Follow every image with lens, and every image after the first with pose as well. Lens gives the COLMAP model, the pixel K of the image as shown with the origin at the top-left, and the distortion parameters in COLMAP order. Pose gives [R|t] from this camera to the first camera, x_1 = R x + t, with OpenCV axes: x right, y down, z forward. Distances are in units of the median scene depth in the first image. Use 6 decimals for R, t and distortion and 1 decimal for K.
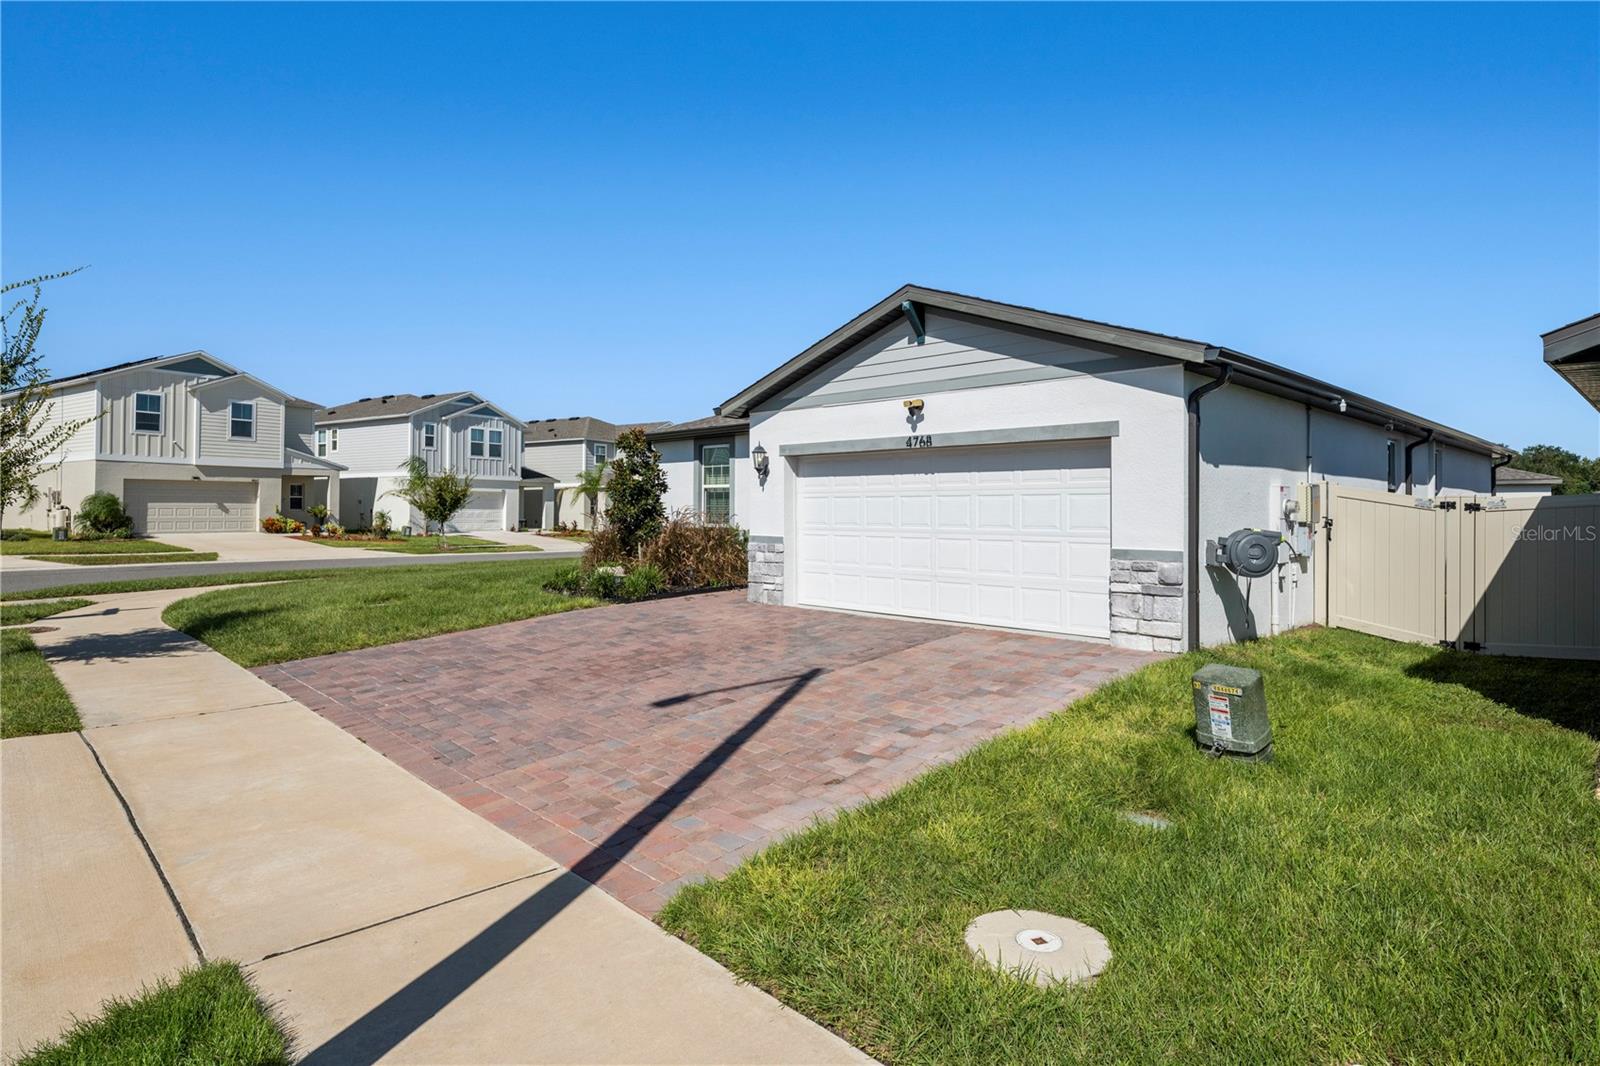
lens RADIAL K [[885.6, 0, 804.0], [0, 885.6, 509.5], [0, 0, 1]] dist [-0.000852, -0.000049]
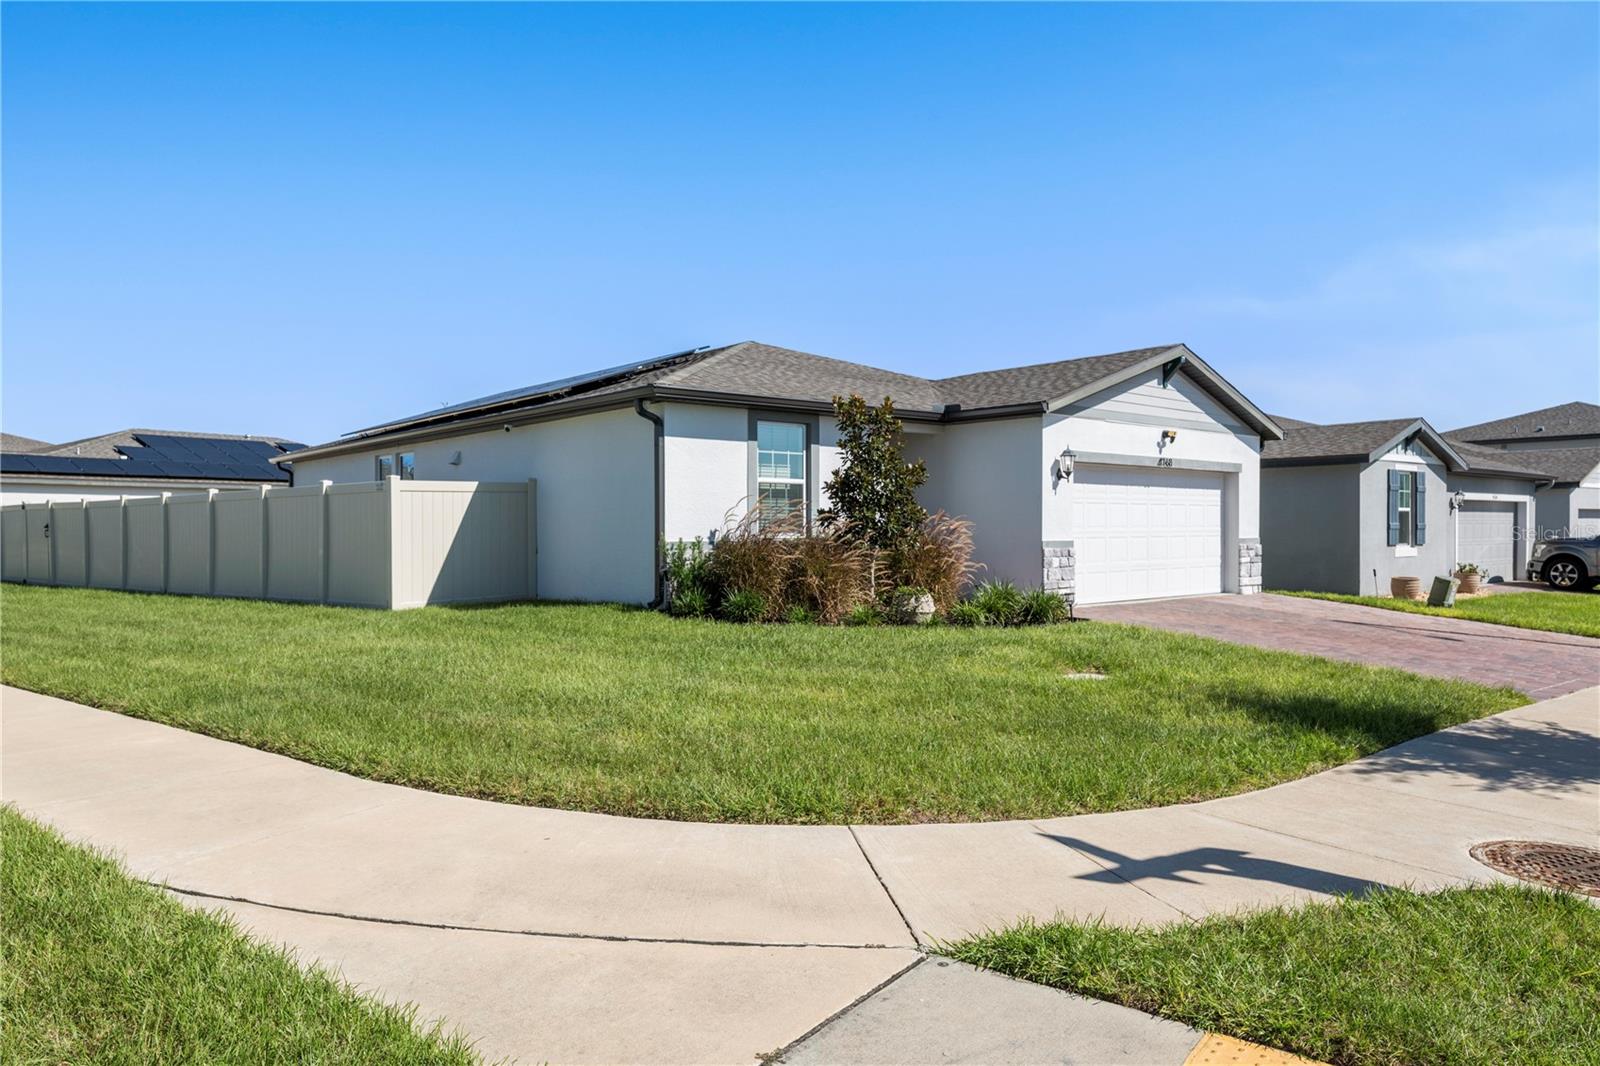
lens RADIAL K [[1067.8, 0, 800.0], [0, 1067.8, 533.0], [0, 0, 1]] dist [0.000160, 0.001072]
pose [[0.074420, -0.014338, 0.997124, -1.258316], [-0.002373, 0.999891, 0.014555, 0.004850], [-0.997224, -0.003450, 0.074377, 1.202484]]
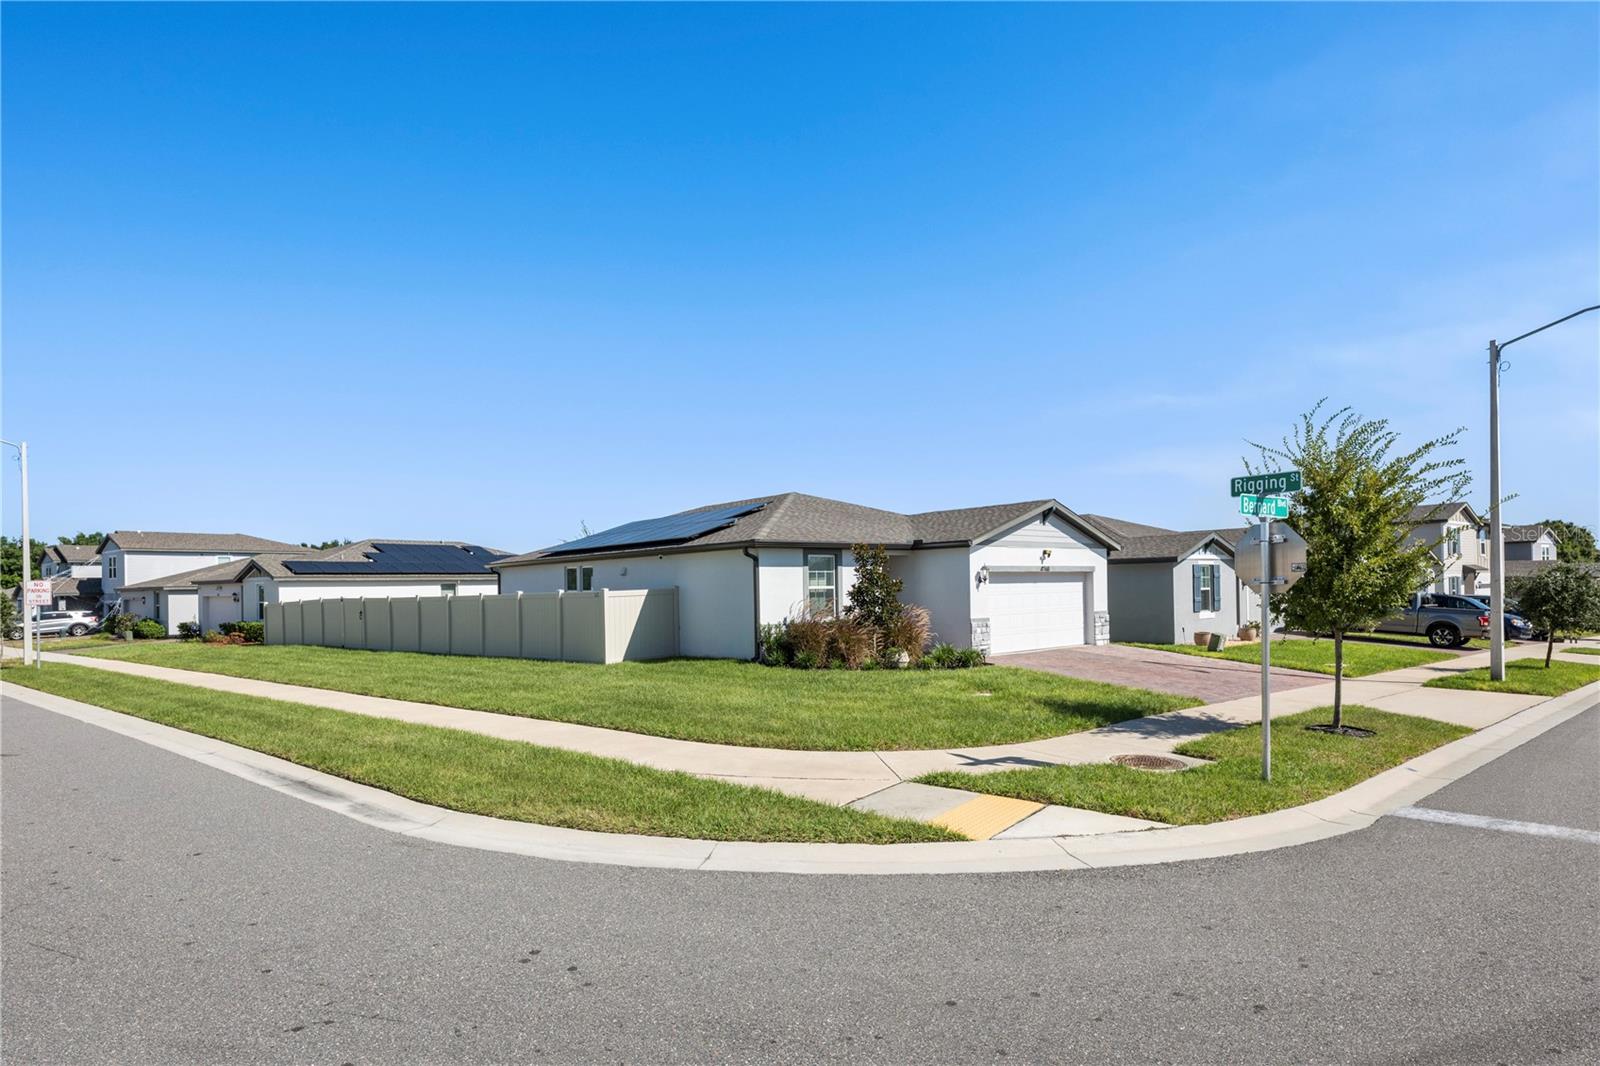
lens RADIAL K [[837.2, 0, 798.3], [0, 837.2, 583.6], [0, 0, 1]] dist [0.000237, -0.000082]
pose [[0.085149, -0.008146, 0.996335, -1.699161], [0.012985, 0.999891, 0.007065, -0.053028], [-0.996284, 0.012336, 0.085246, 1.216011]]
